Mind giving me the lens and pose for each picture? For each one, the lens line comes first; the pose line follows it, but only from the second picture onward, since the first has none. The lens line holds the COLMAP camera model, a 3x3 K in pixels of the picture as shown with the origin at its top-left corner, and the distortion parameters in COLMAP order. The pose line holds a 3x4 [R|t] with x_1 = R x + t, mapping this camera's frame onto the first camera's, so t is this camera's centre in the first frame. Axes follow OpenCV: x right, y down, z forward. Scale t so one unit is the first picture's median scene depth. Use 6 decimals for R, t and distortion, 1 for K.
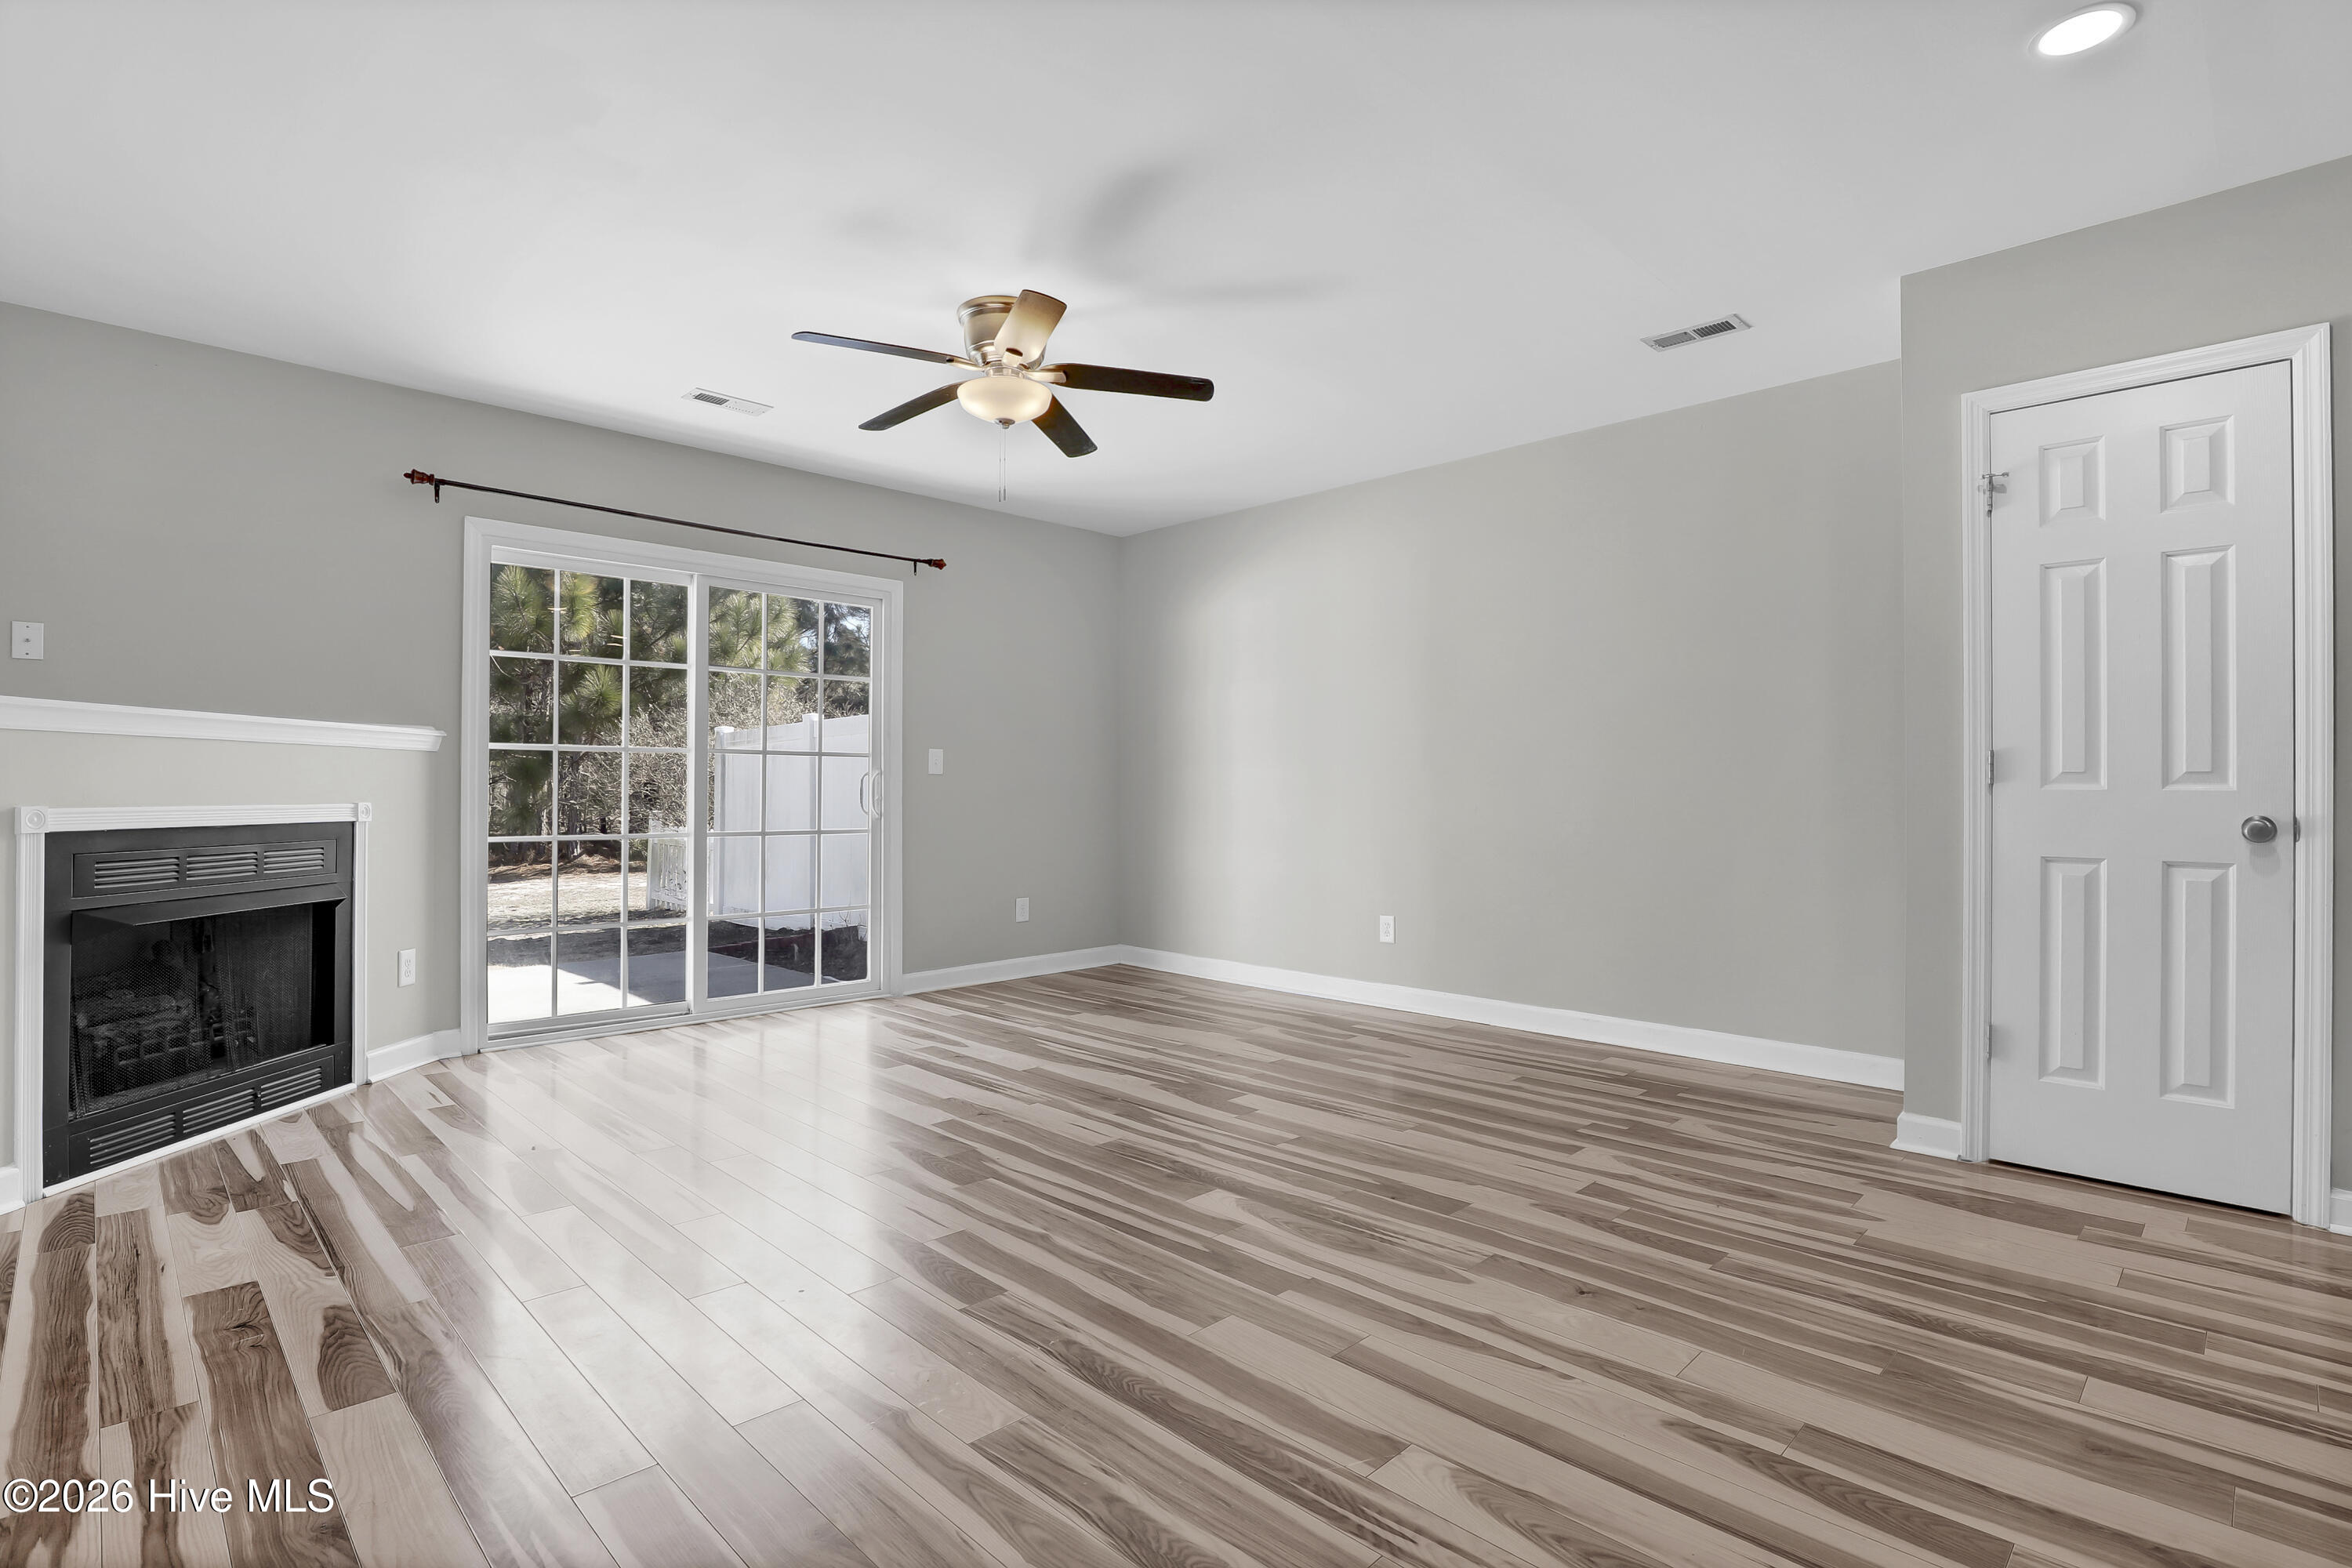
lens RADIAL K [[1125.3, 0, 1197.2], [0, 1125.3, 786.4], [0, 0, 1]] dist [-0.035800, 0.008203]
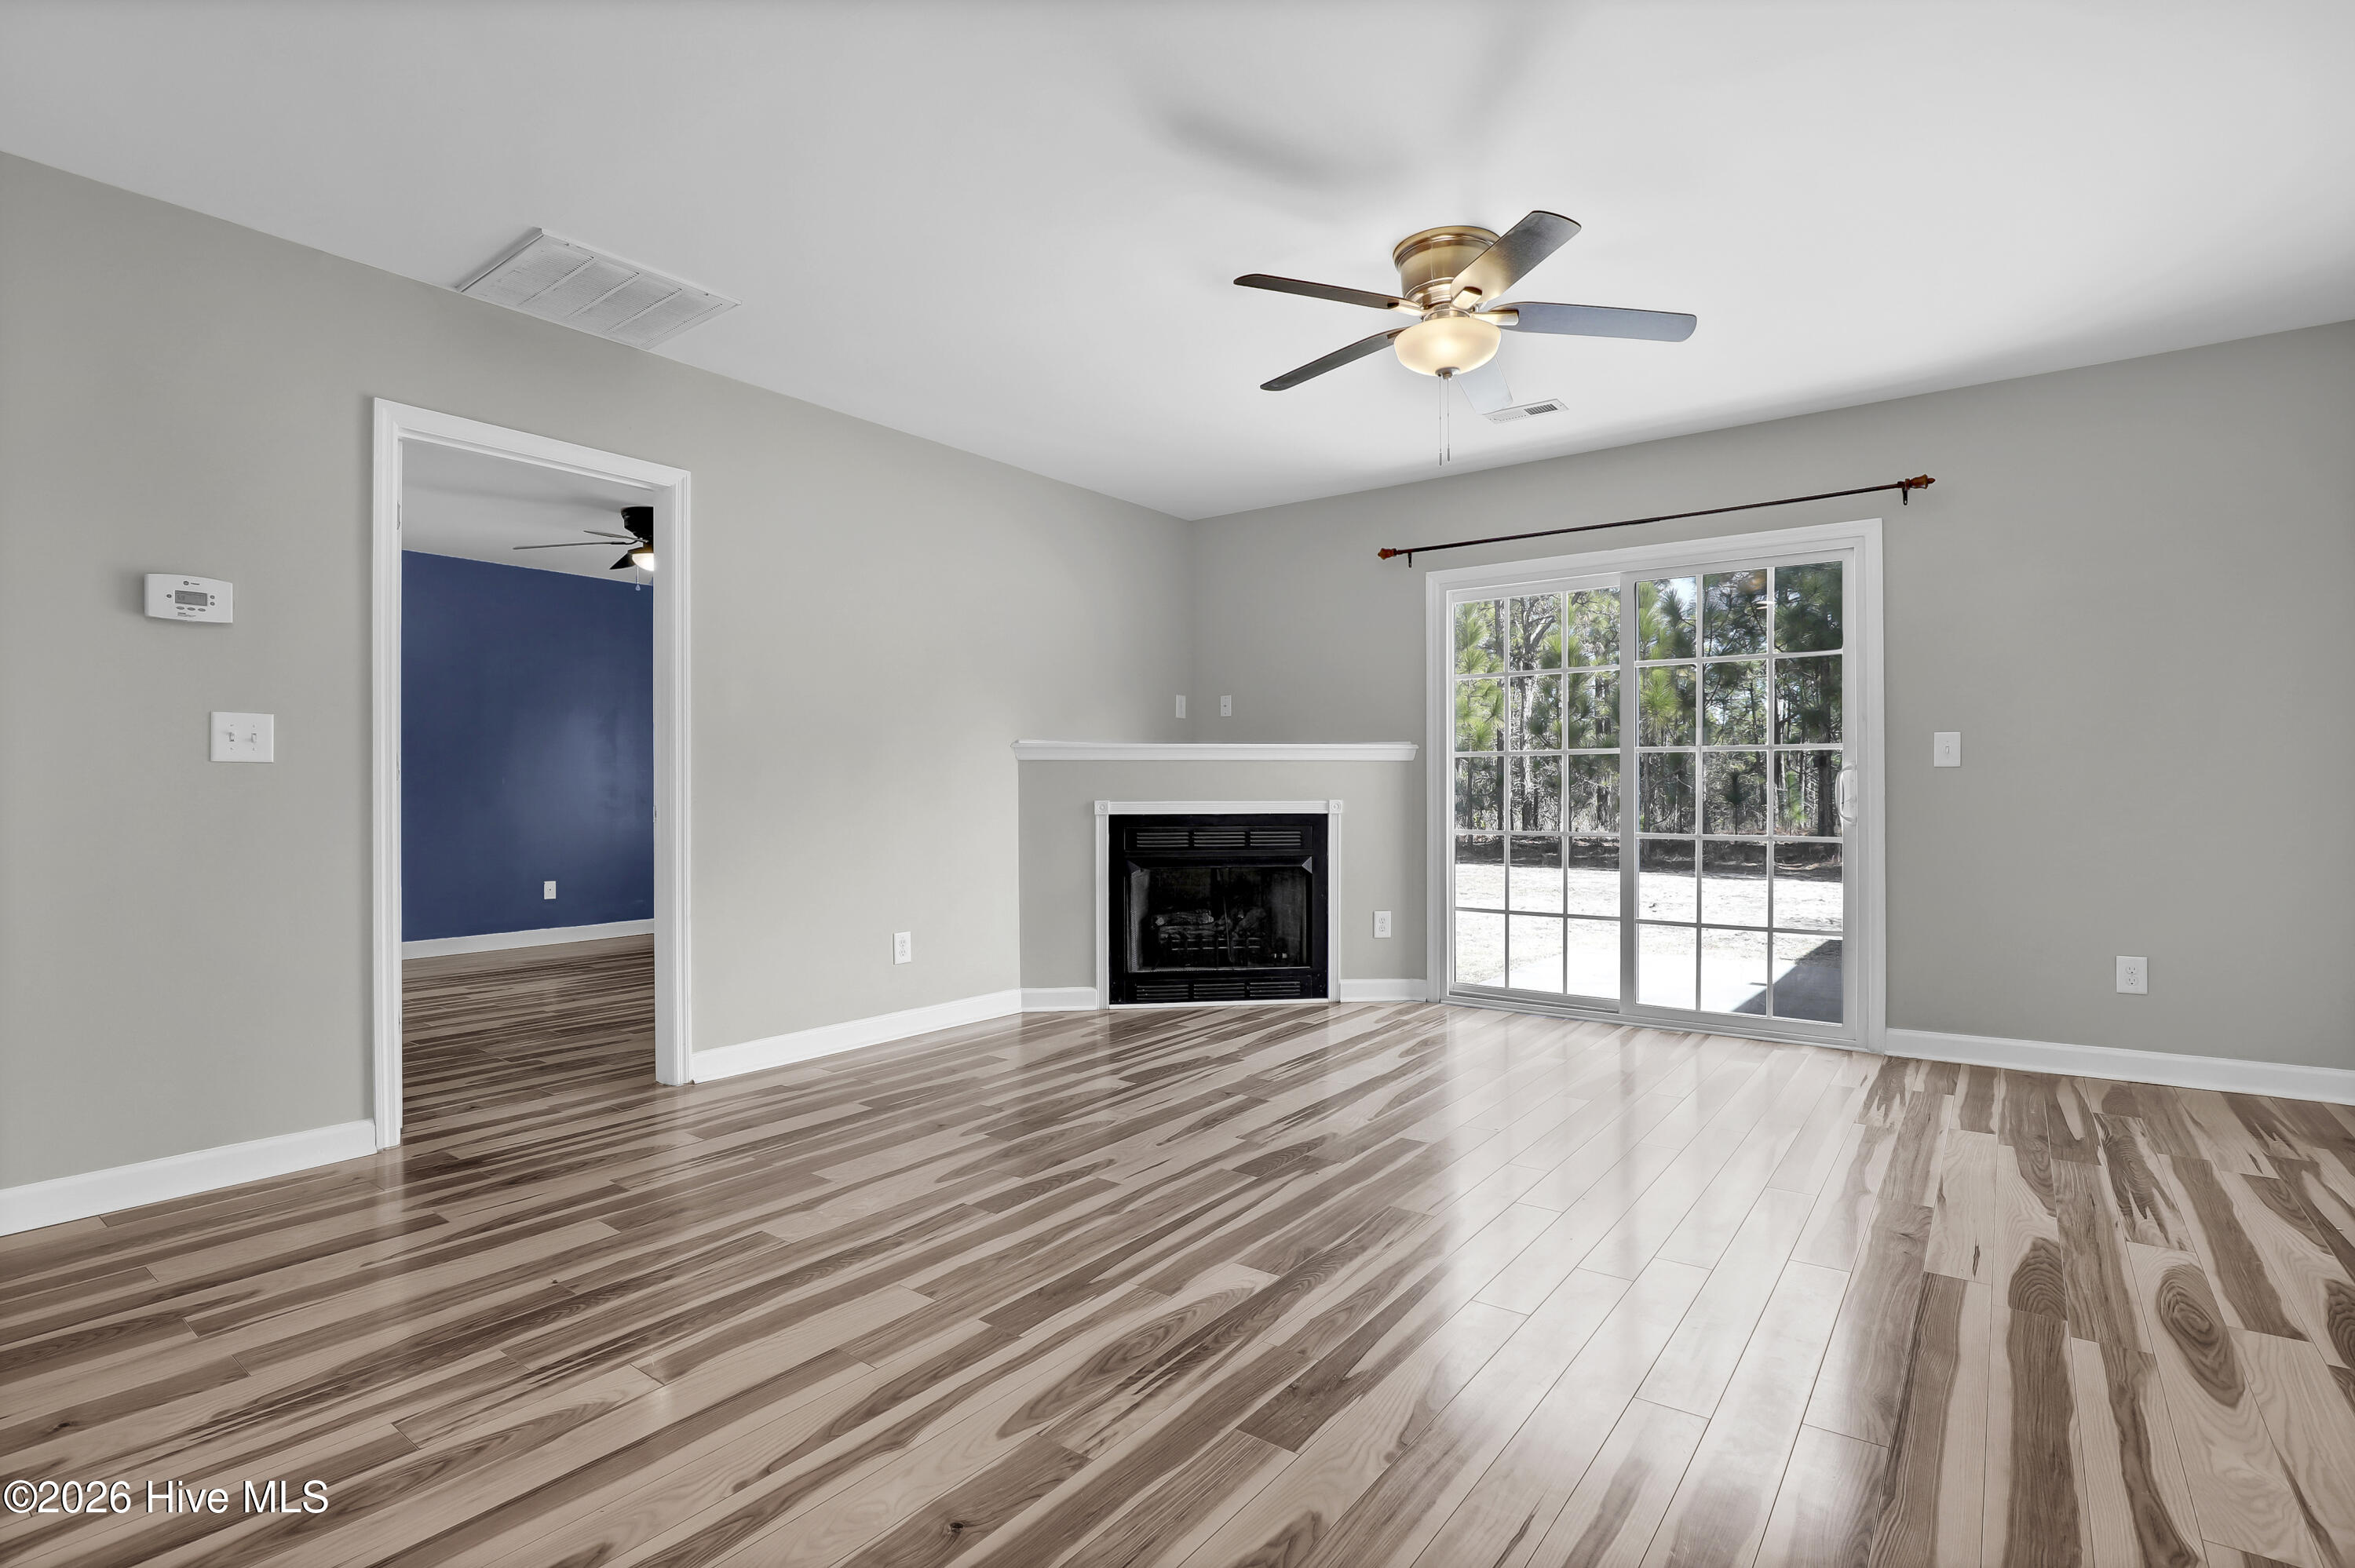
lens RADIAL K [[1116.2, 0, 1198.7], [0, 1116.2, 784.7], [0, 0, 1]] dist [-0.034052, 0.008056]
pose [[0.144727, -0.008499, -0.989435, 0.757014], [0.007014, 0.999947, -0.007563, 0.005636], [0.989447, -0.005846, 0.144779, 0.768159]]
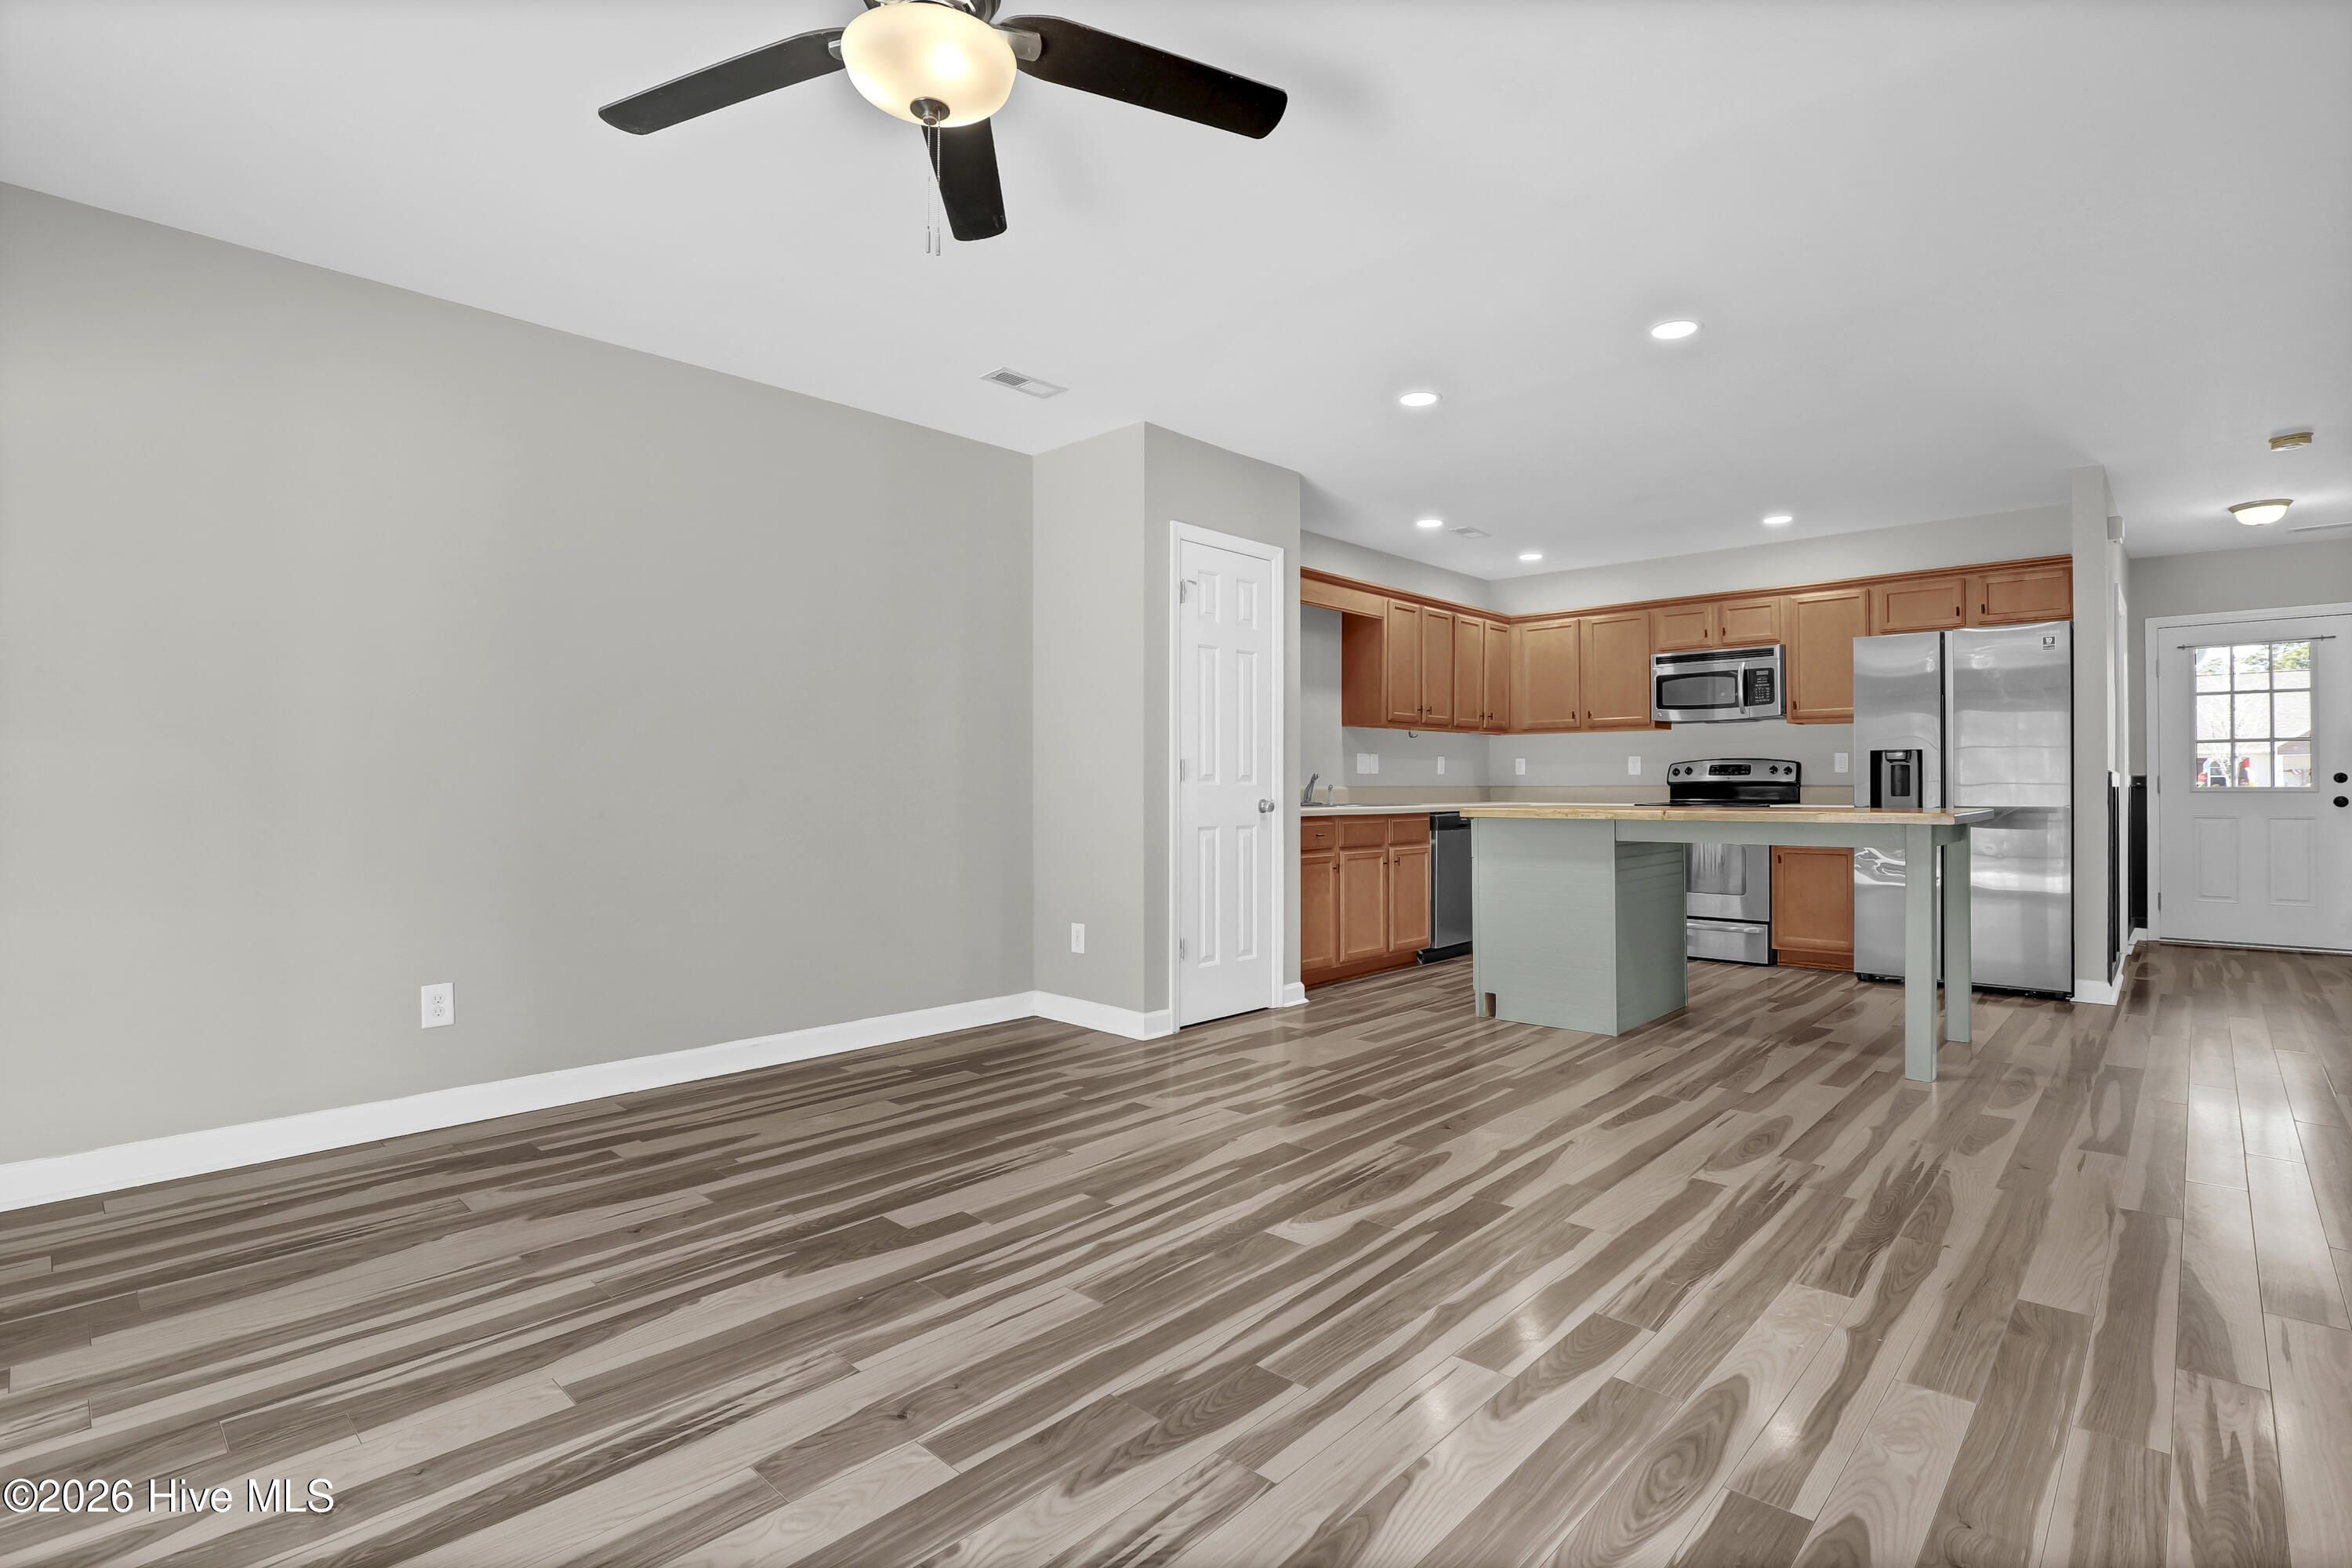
lens RADIAL K [[1114.9, 0, 1197.1], [0, 1114.9, 784.7], [0, 0, 1]] dist [-0.034052, 0.008056]
pose [[-0.034494, -0.000288, 0.999405, -0.806824], [-0.001280, 0.999999, 0.000244, 0.001461], [-0.999404, -0.001271, -0.034494, 1.009135]]
